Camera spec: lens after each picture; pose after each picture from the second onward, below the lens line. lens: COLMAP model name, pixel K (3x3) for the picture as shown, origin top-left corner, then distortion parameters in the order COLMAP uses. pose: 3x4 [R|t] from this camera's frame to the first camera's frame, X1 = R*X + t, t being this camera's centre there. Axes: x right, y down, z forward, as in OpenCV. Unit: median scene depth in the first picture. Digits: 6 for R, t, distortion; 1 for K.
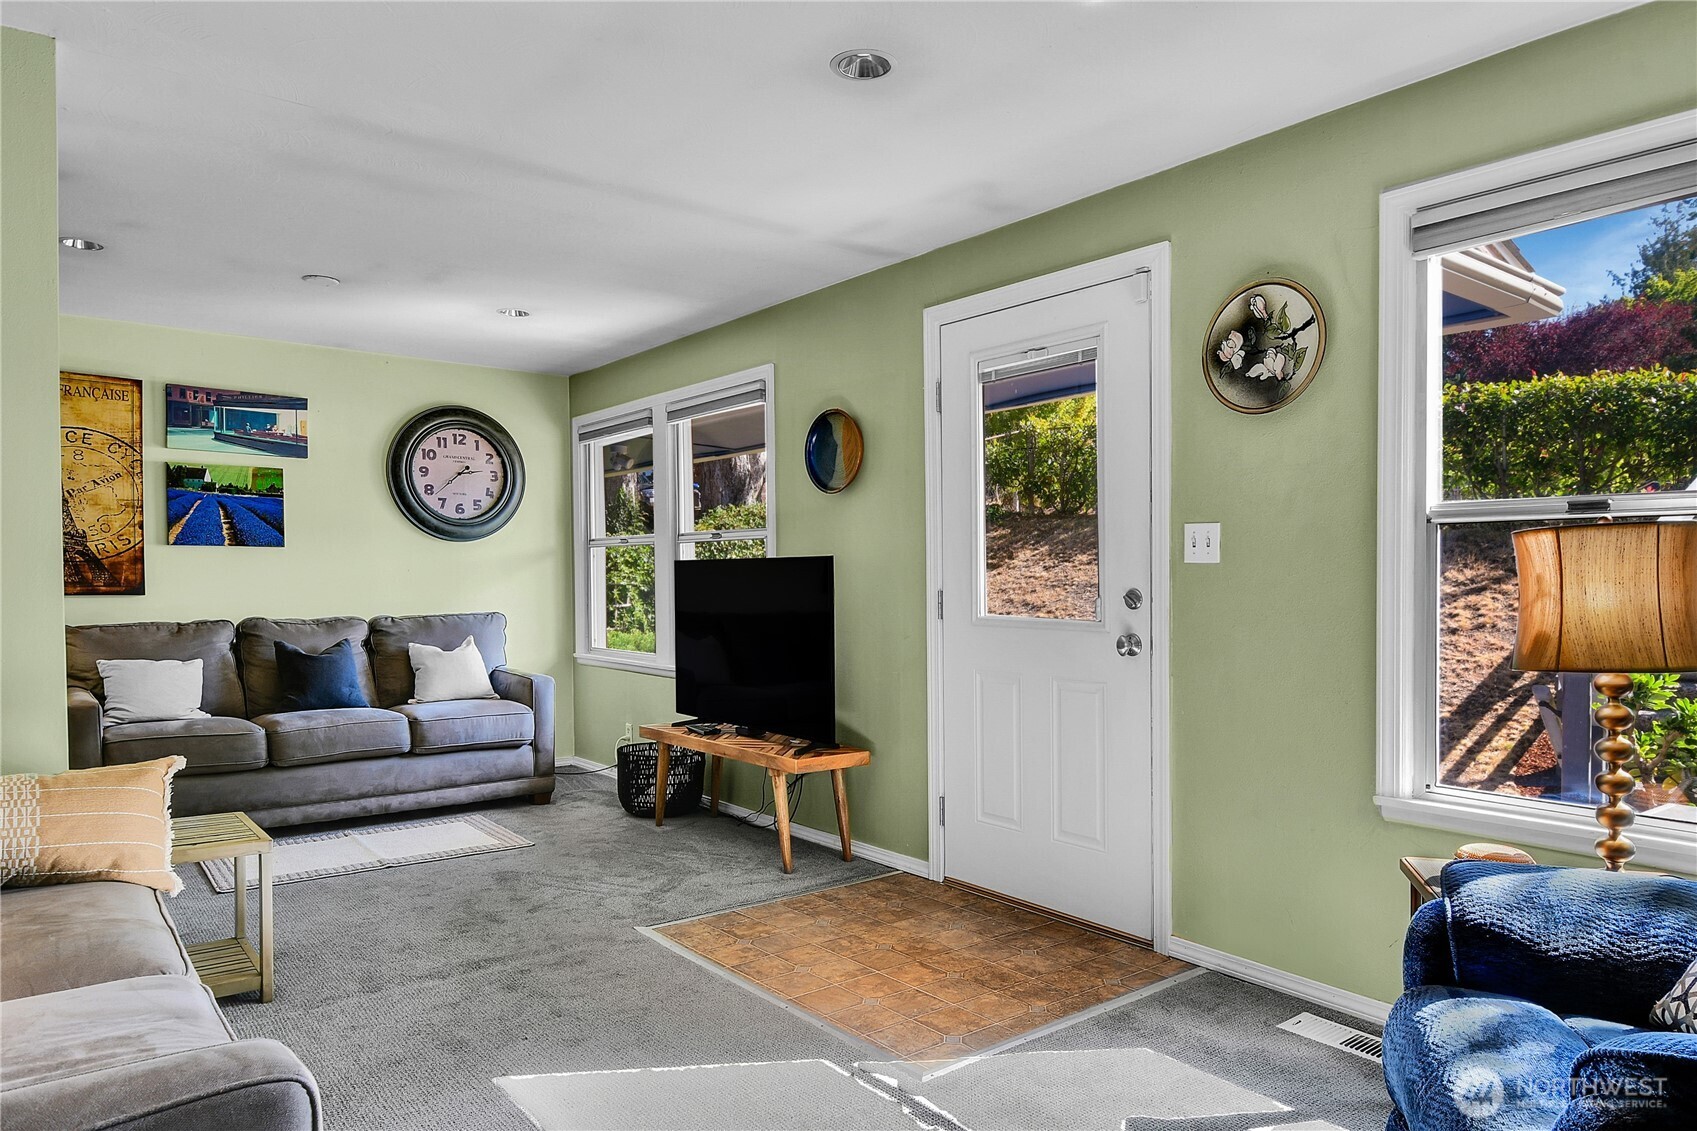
lens RADIAL K [[1091.4, 0, 851.2], [0, 1091.4, 593.4], [0, 0, 1]] dist [0.002180, -0.000759]
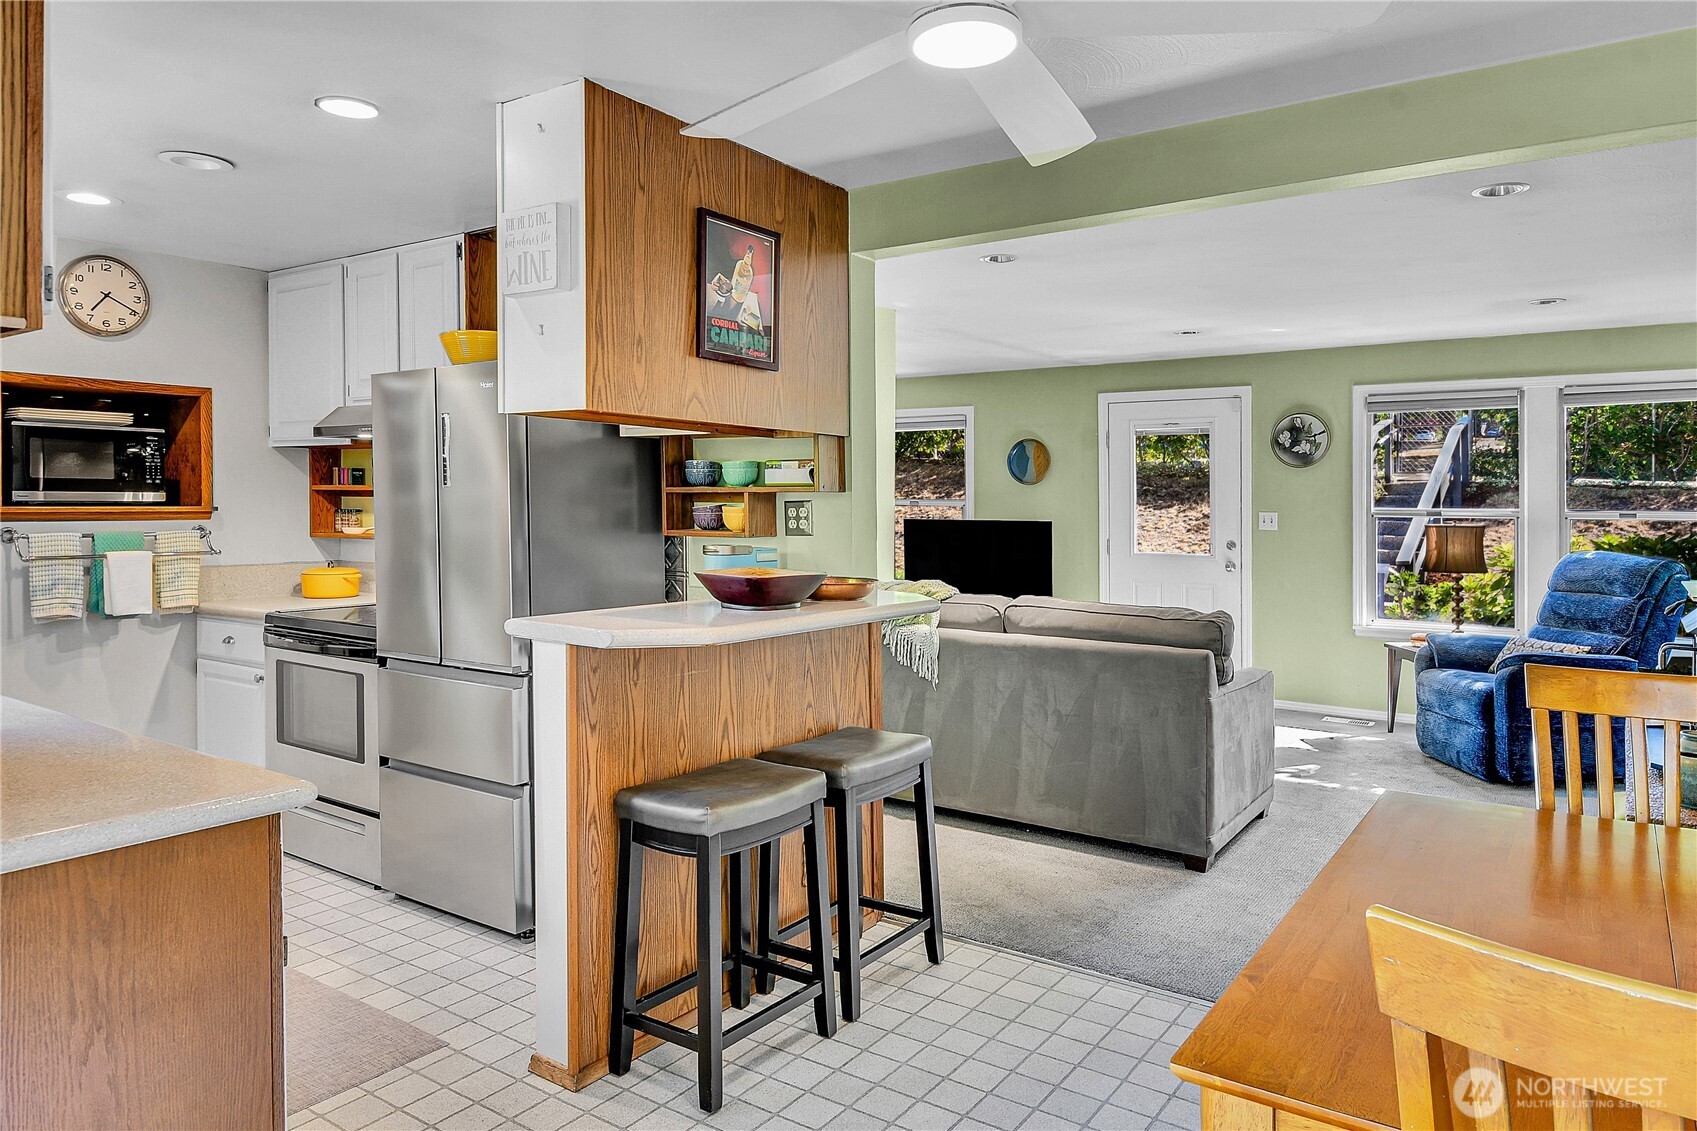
lens RADIAL K [[1092.1, 0, 852.6], [0, 1092.1, 490.5], [0, 0, 1]] dist [-0.000107, 0.000343]
pose [[0.955318, 0.009608, 0.295425, -0.738368], [-0.002049, 0.999663, -0.025887, -0.030594], [-0.295574, 0.024125, 0.955015, -0.574442]]
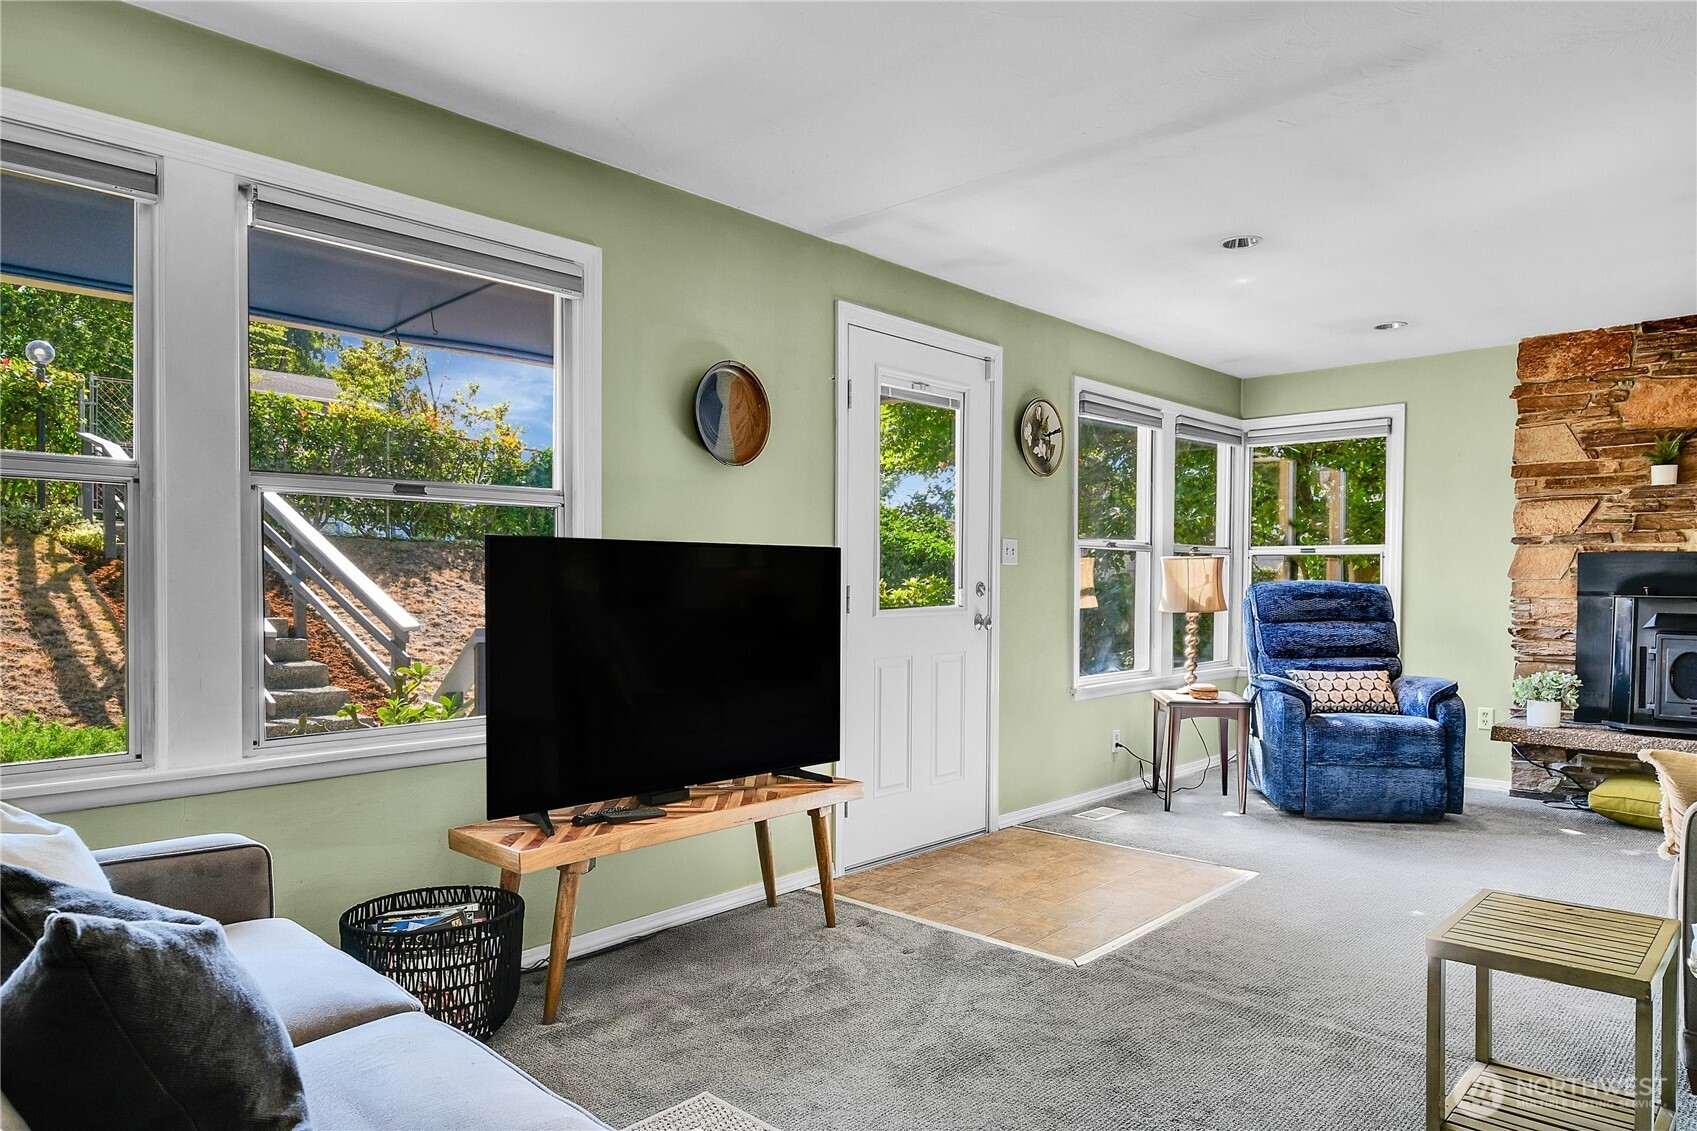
lens RADIAL K [[1068.1, 0, 856.4], [0, 1068.1, 570.6], [0, 0, 1]] dist [-0.002112, -0.001132]
pose [[-0.155506, 0.007585, 0.987806, -0.714726], [0.010550, 0.999926, -0.006017, -0.007605], [-0.987779, 0.009486, -0.155575, 0.910847]]
